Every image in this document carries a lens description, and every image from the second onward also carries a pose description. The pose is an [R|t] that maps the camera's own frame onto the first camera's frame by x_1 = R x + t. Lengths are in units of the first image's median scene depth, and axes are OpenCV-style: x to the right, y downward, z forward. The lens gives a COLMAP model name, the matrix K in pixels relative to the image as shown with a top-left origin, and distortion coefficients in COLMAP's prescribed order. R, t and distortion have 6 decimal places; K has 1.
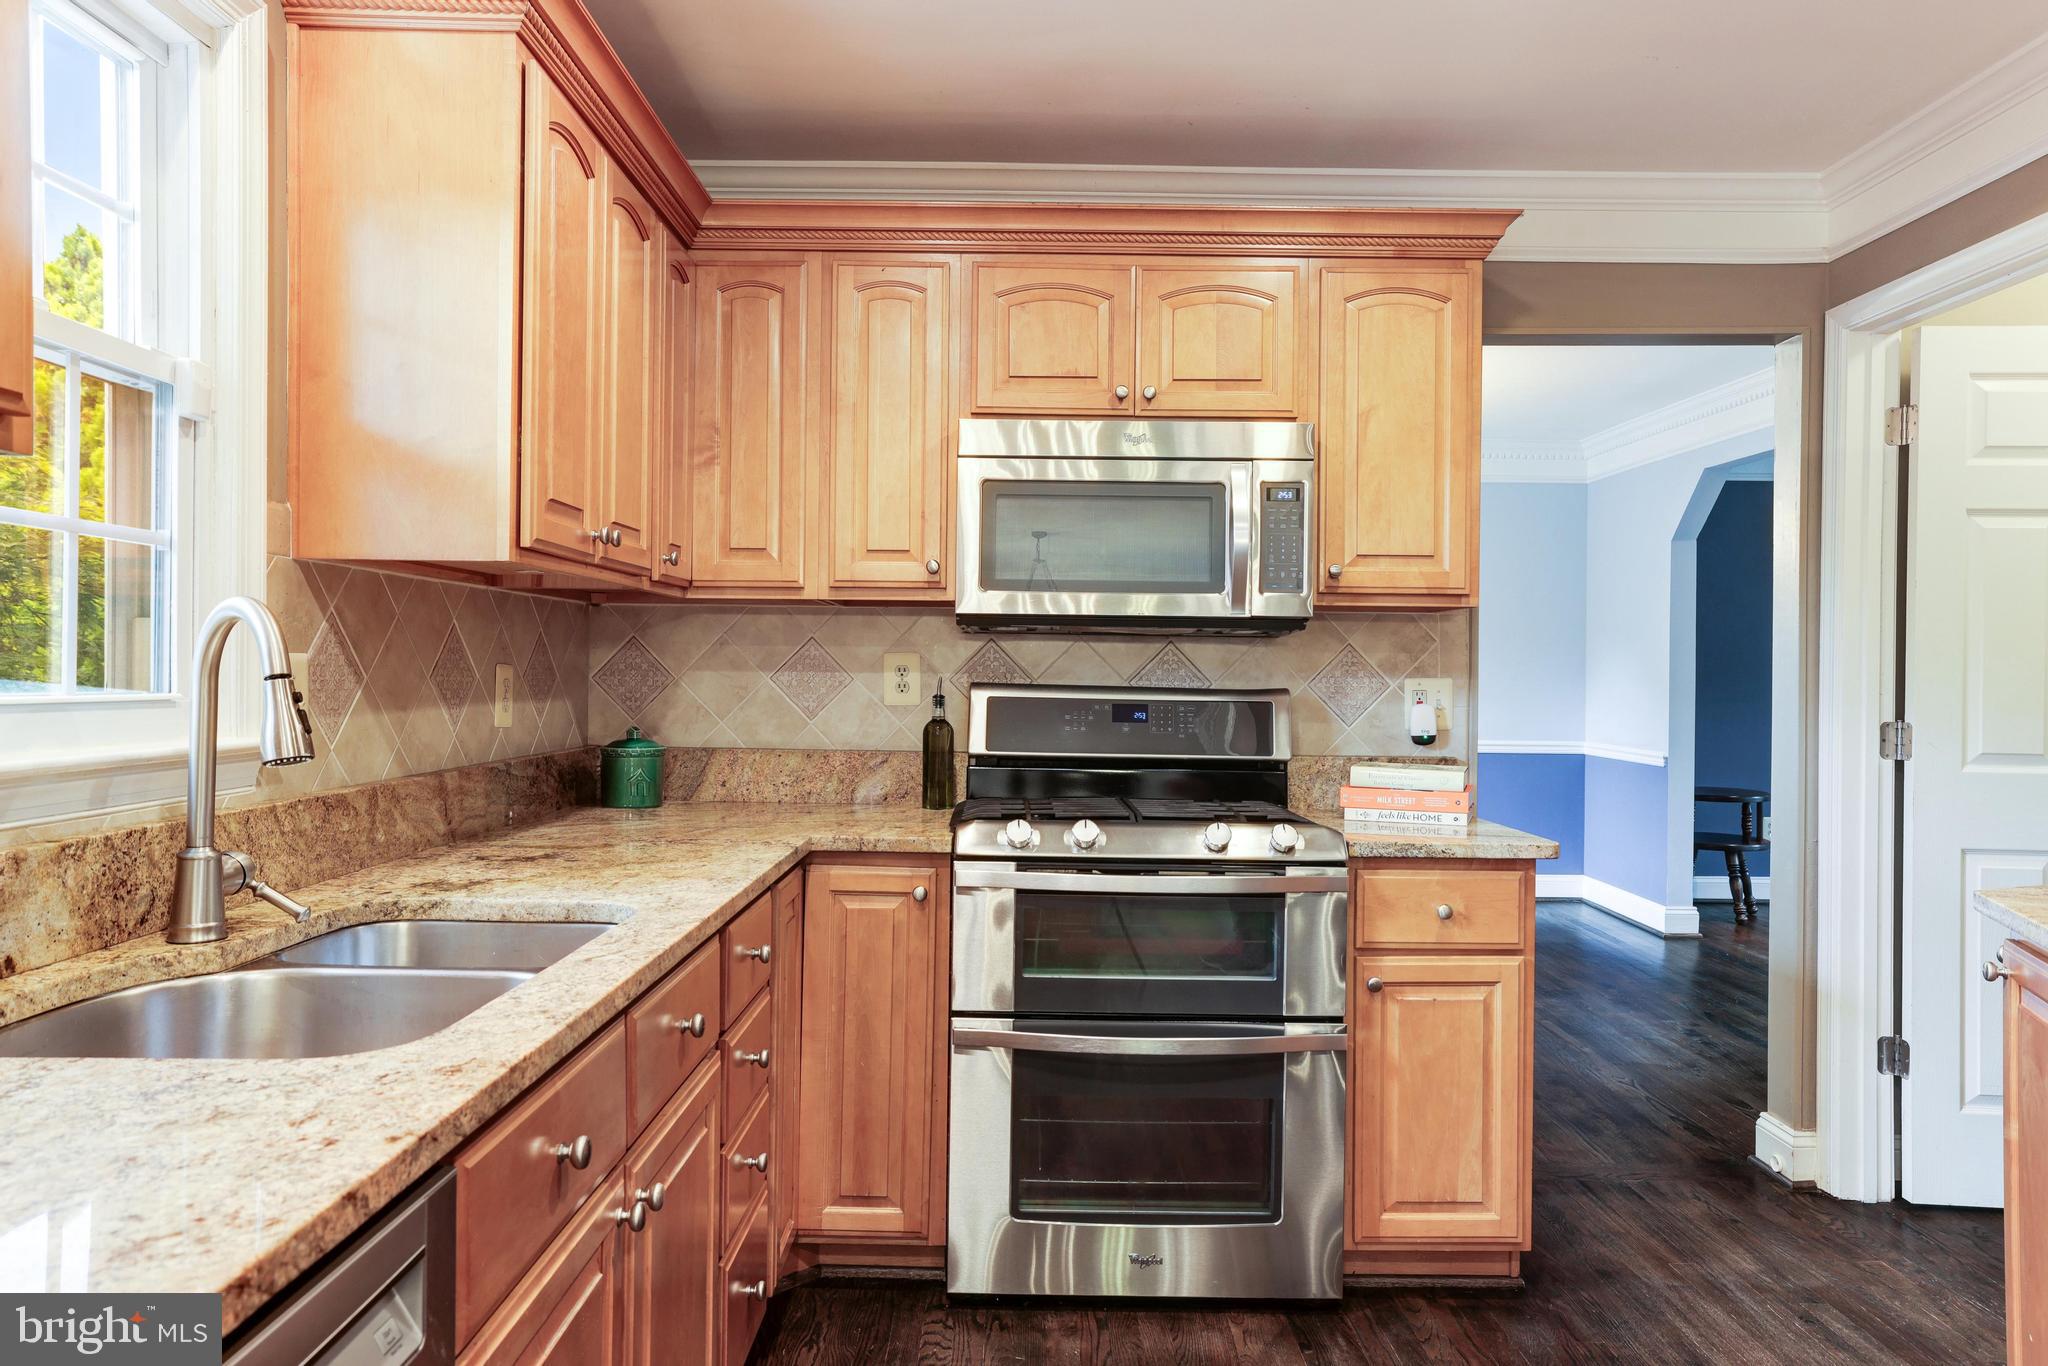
lens RADIAL K [[1341.5, 0, 1024.8], [0, 1341.5, 679.3], [0, 0, 1]] dist [0.001262, 0.000122]
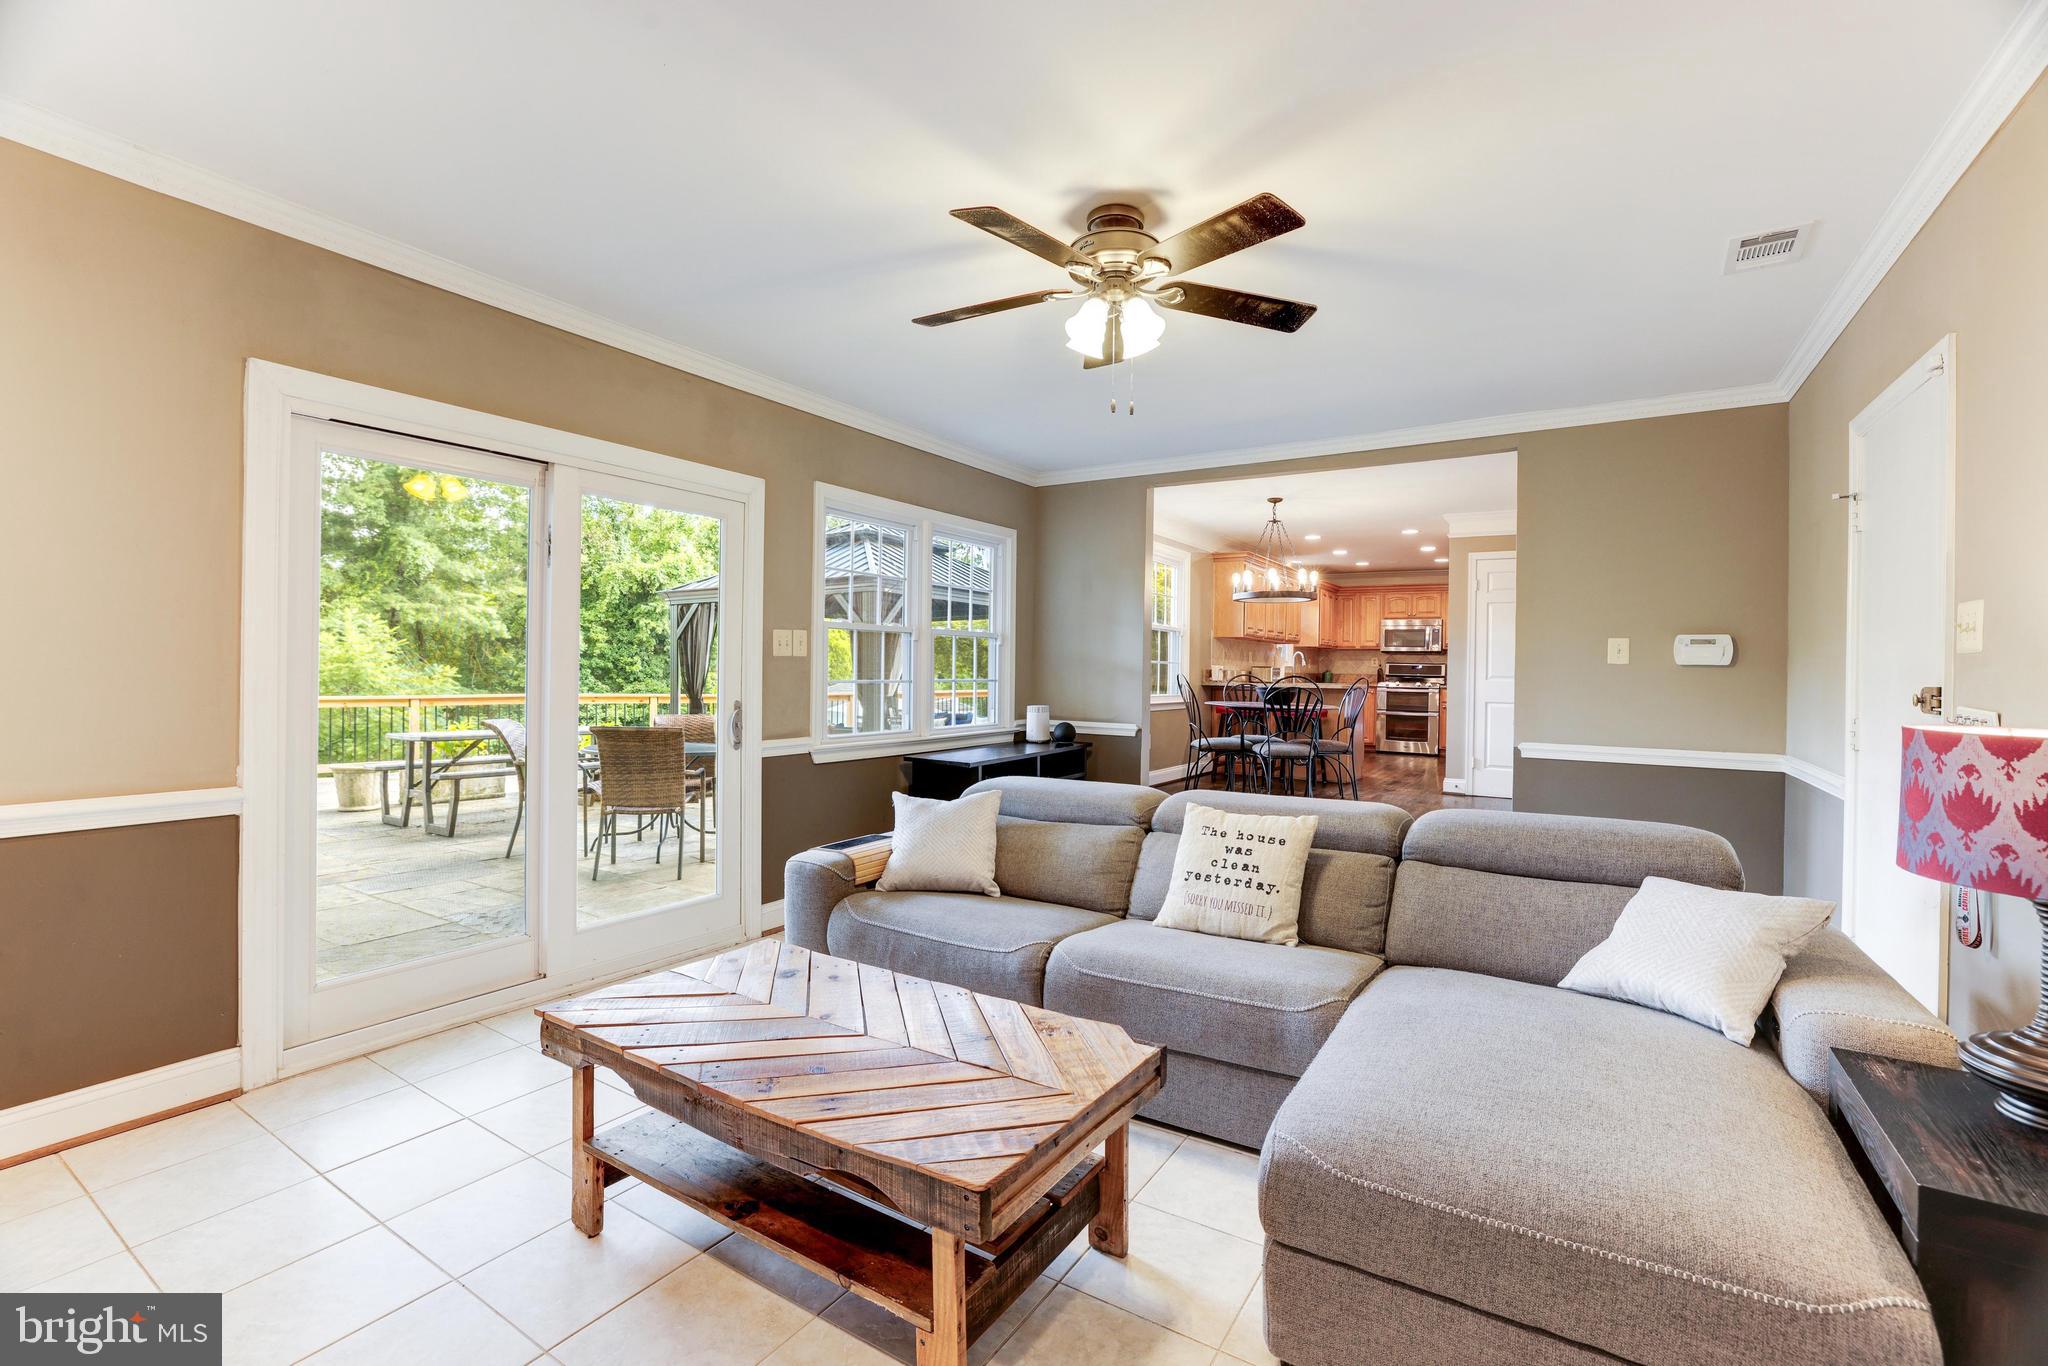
lens RADIAL K [[875.7, 0, 1024.6], [0, 875.7, 680.4], [0, 0, 1]] dist [0.000240, 0.000029]
pose [[0.841084, 0.010848, -0.540795, 0.768576], [-0.010550, 0.999938, 0.003650, 0.091467], [0.540801, 0.002636, 0.841146, -3.372816]]
